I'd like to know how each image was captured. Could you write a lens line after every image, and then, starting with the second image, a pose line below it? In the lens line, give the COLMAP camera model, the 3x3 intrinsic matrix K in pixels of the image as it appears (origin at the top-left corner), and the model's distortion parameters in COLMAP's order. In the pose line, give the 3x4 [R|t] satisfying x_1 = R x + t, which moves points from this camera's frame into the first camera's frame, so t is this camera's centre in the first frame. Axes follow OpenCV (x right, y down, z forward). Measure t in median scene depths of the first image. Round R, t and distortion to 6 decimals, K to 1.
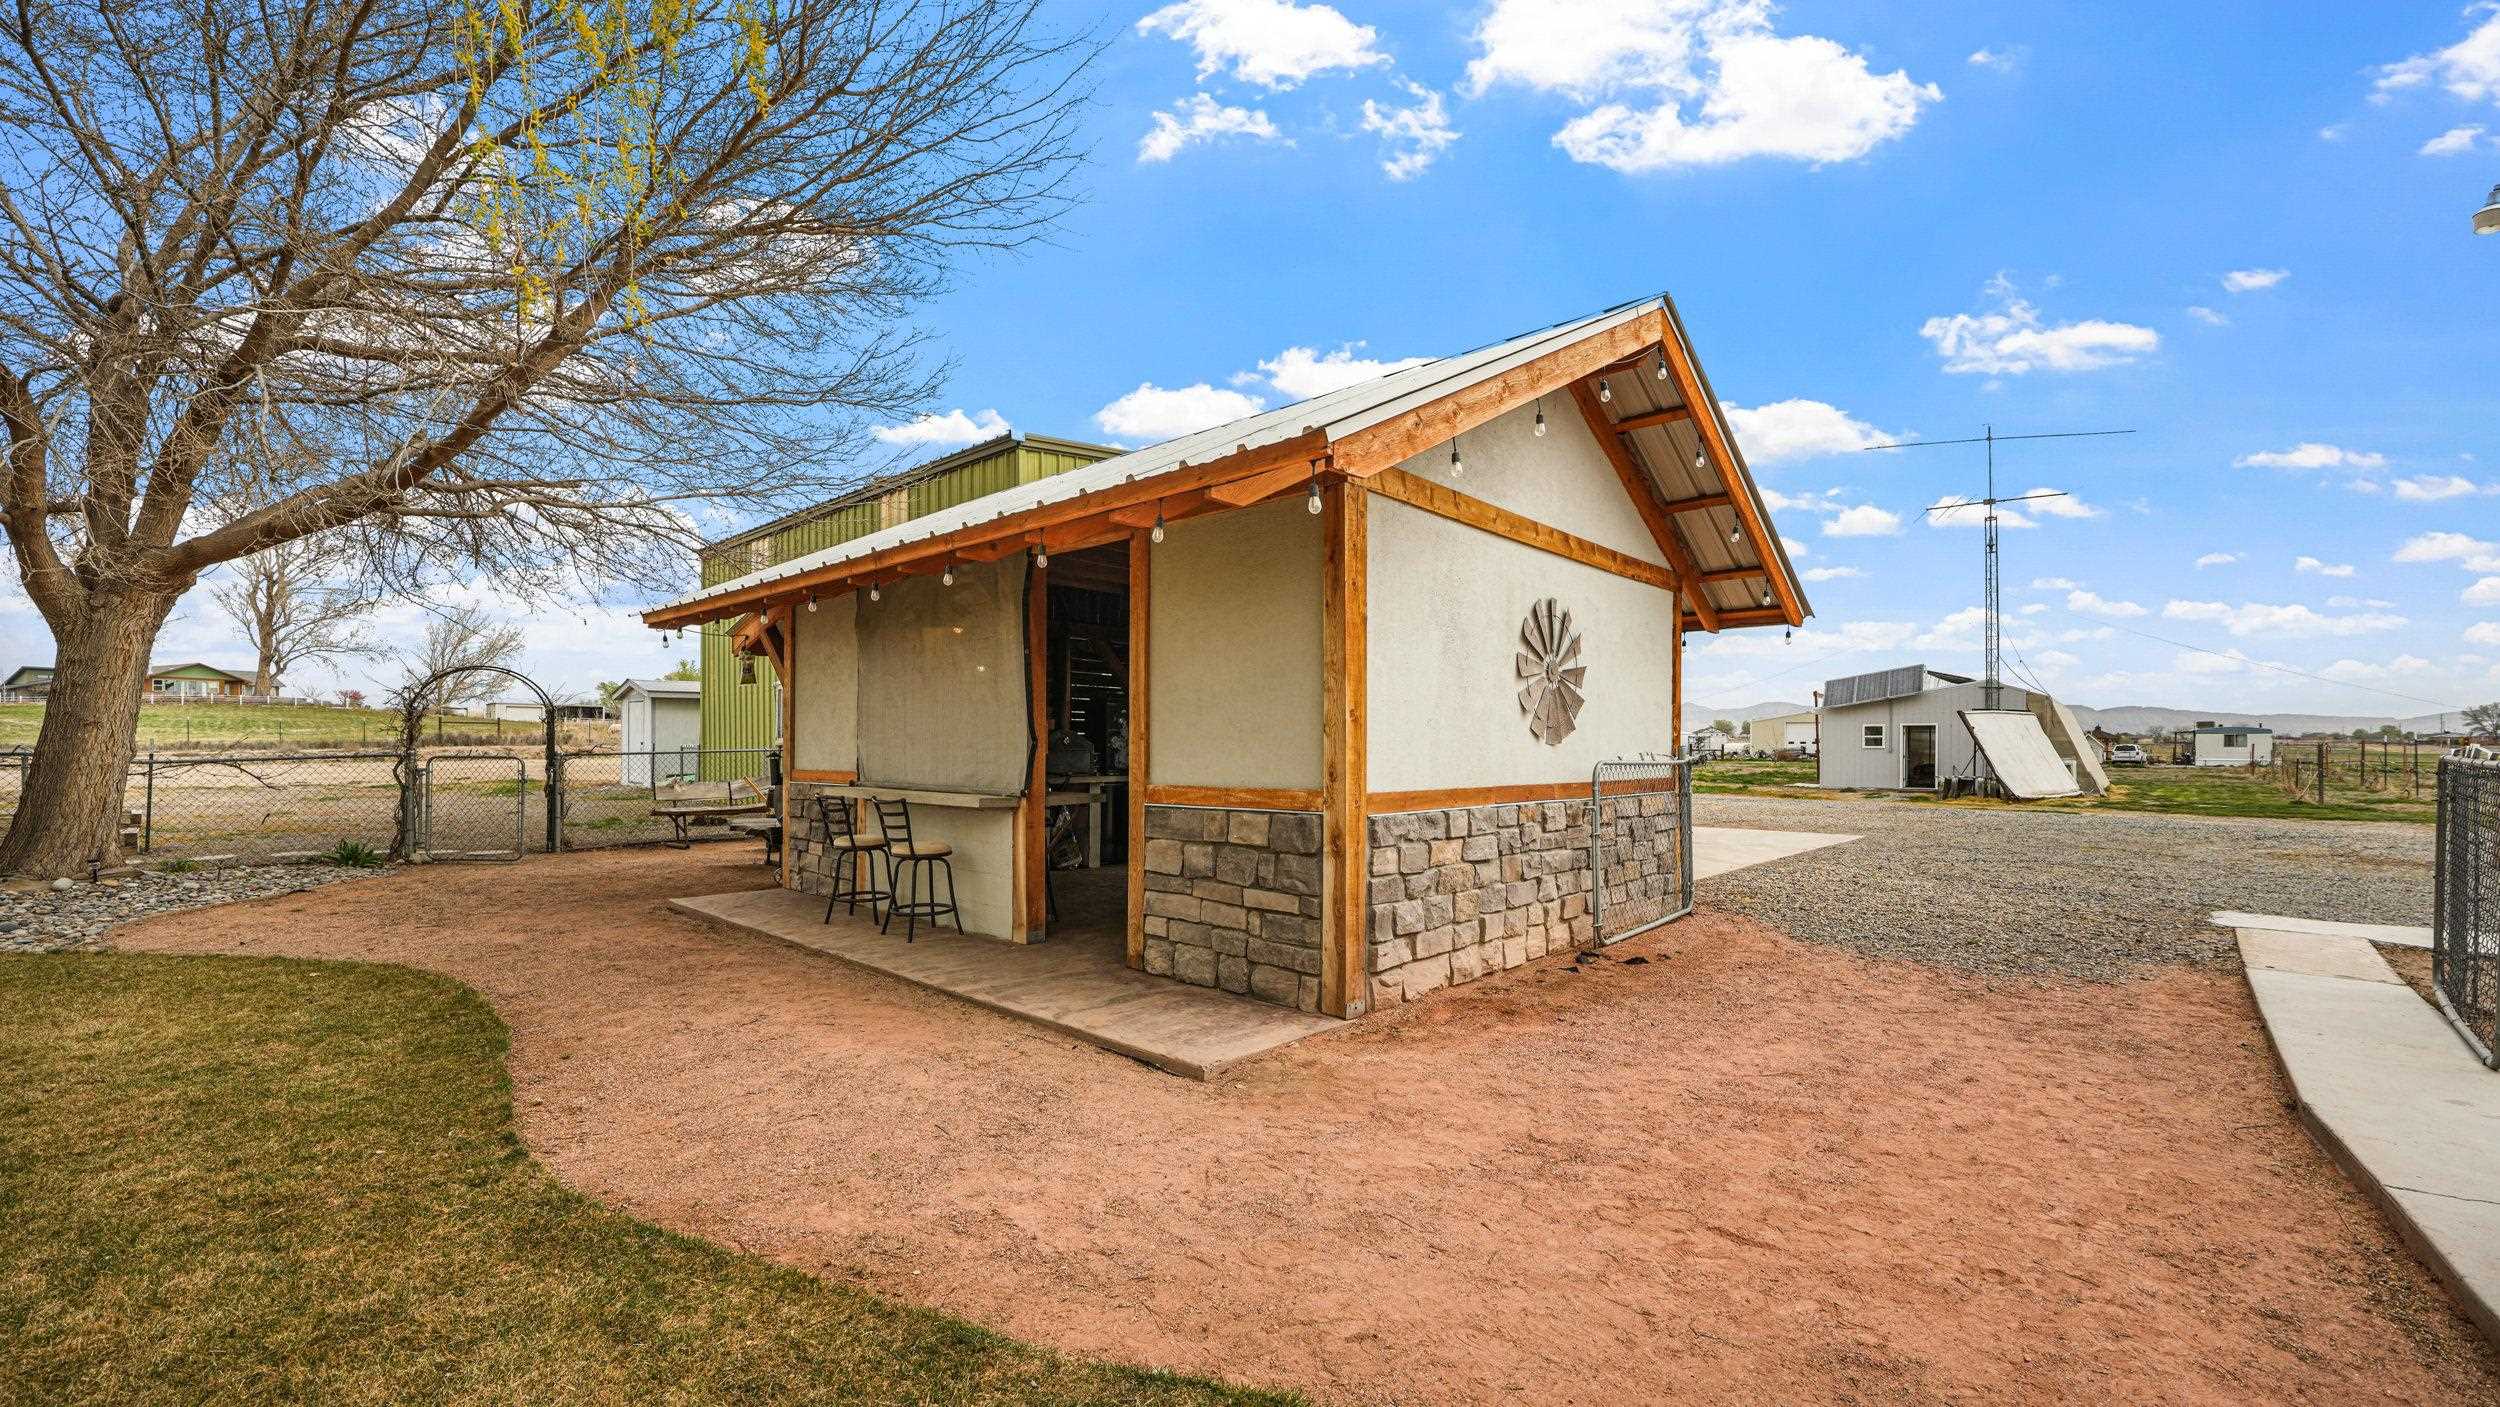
lens RADIAL K [[995.7, 0, 1268.7], [0, 995.7, 751.4], [0, 0, 1]] dist [-0.011551, 0.001393]
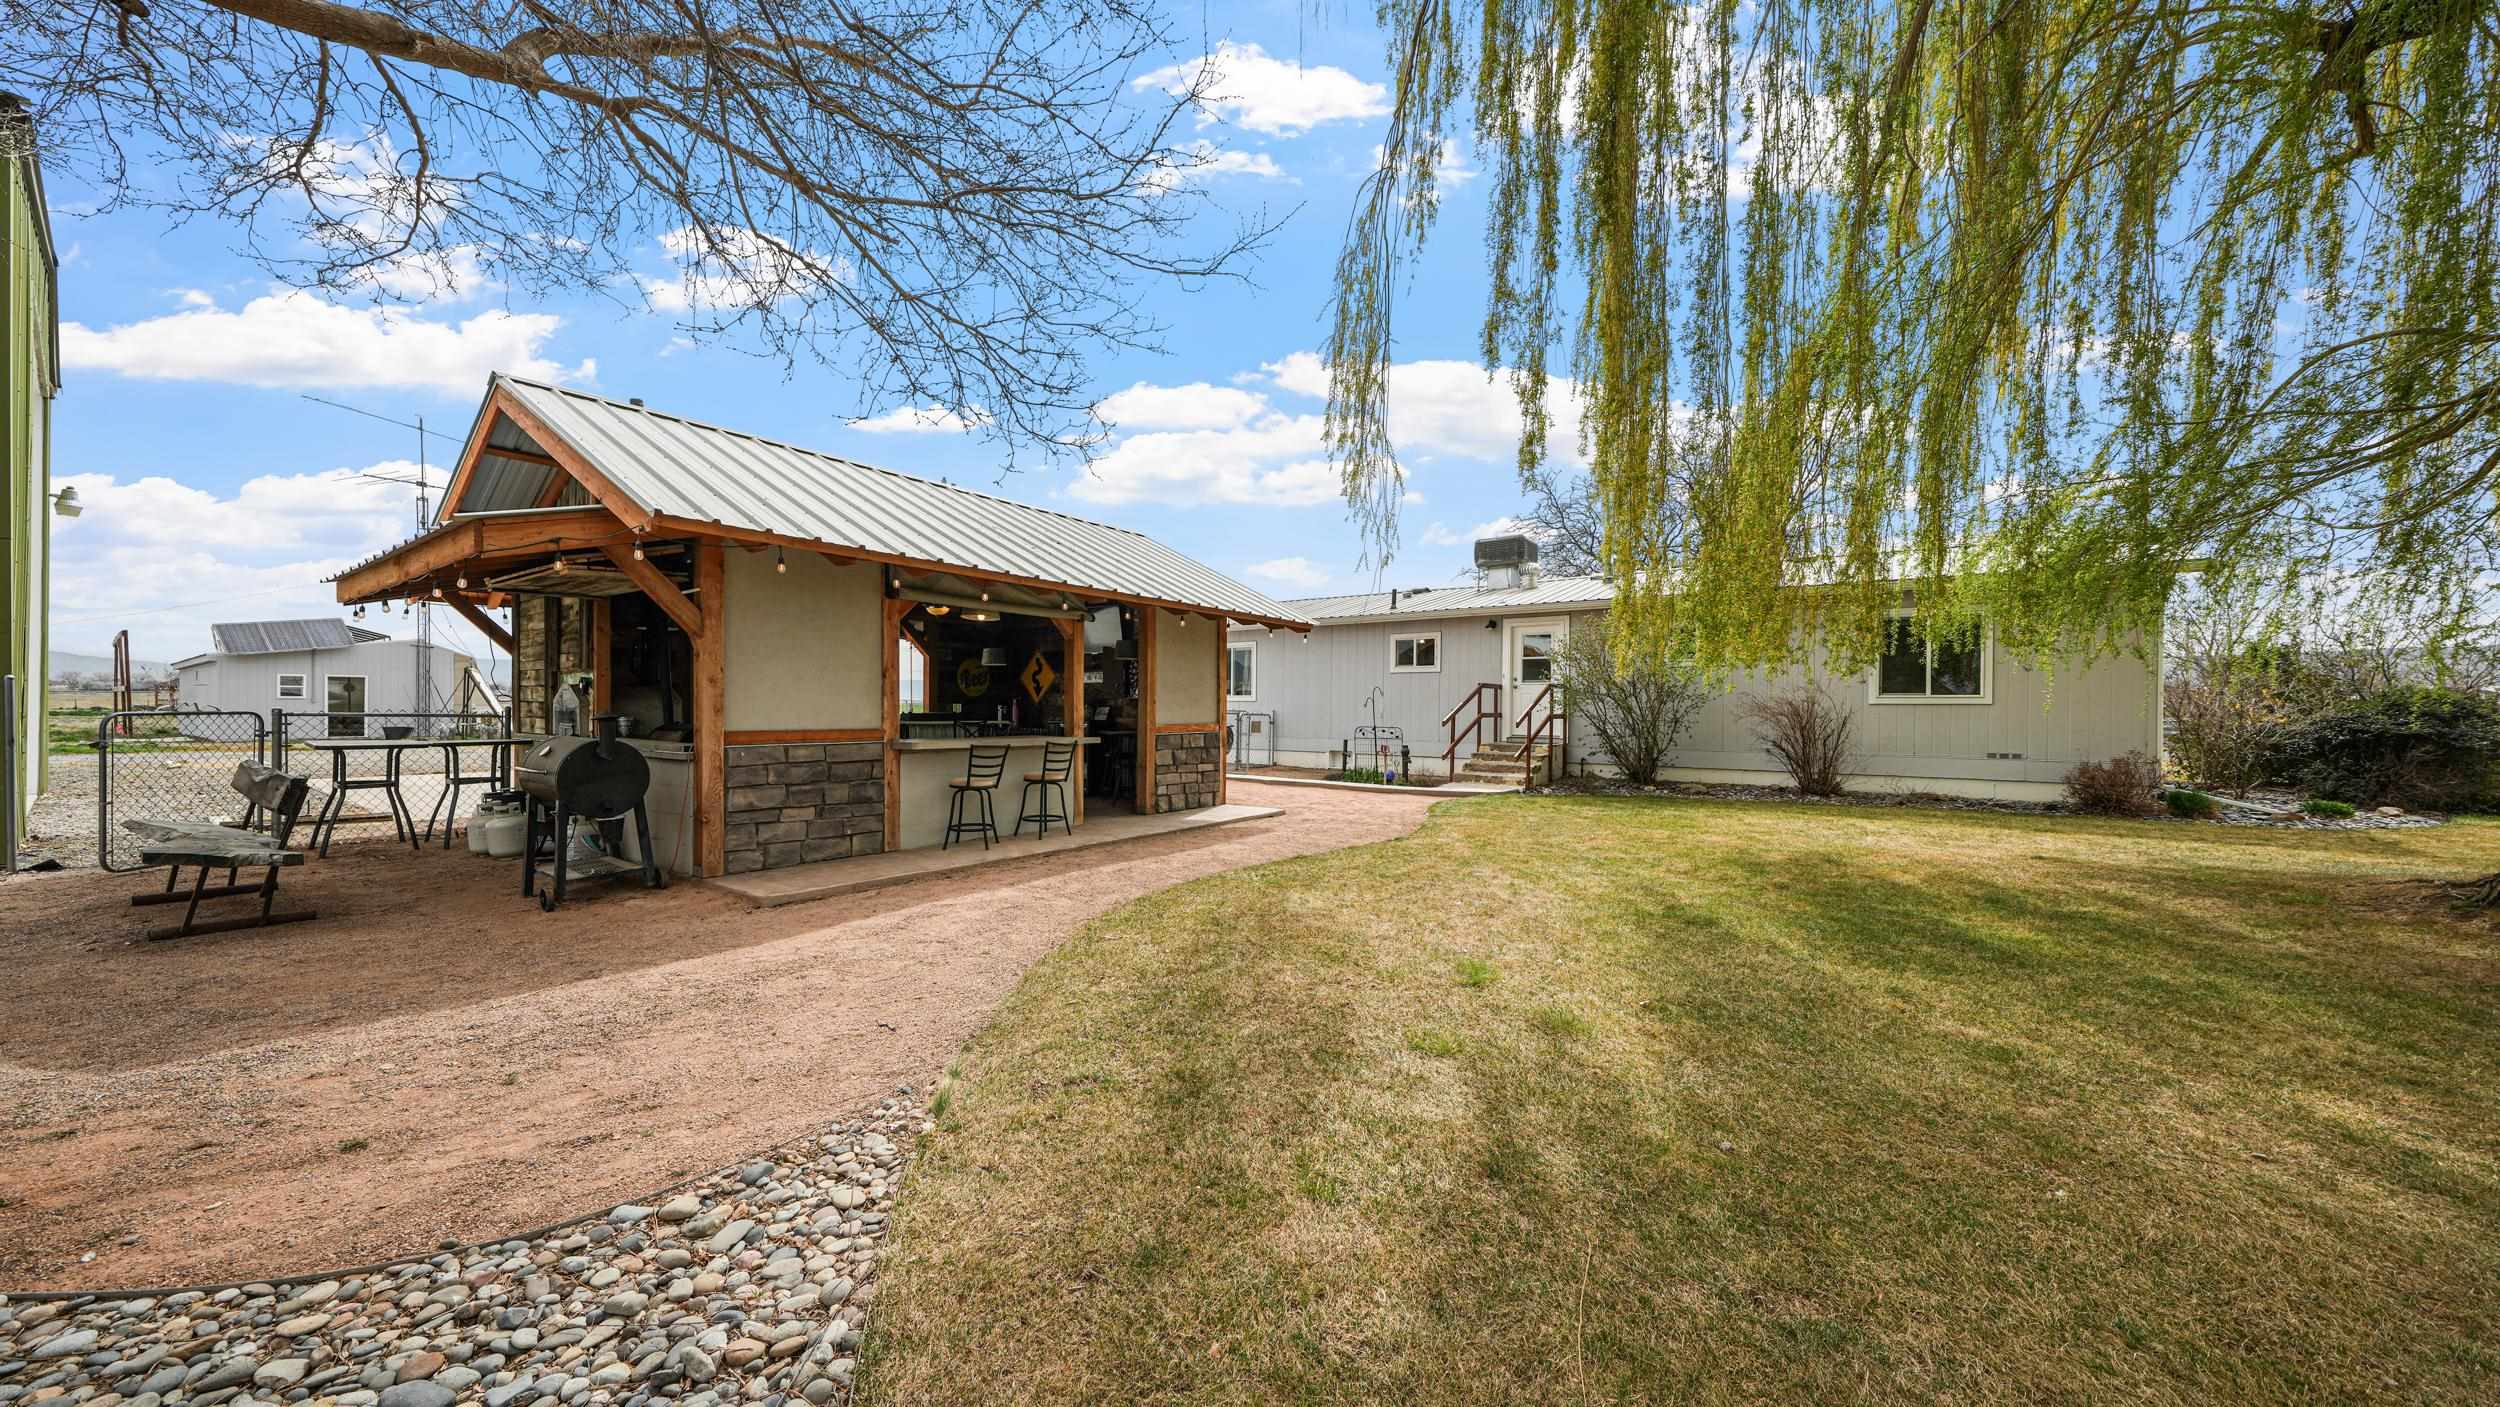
lens RADIAL K [[850.3, 0, 1252.3], [0, 850.3, 709.9], [0, 0, 1]] dist [-0.006005, 0.000414]
pose [[-0.115609, -0.007799, 0.993264, -0.106009], [-0.003753, 0.999965, 0.007414, -0.000747], [-0.993288, -0.002870, -0.115635, 0.054685]]
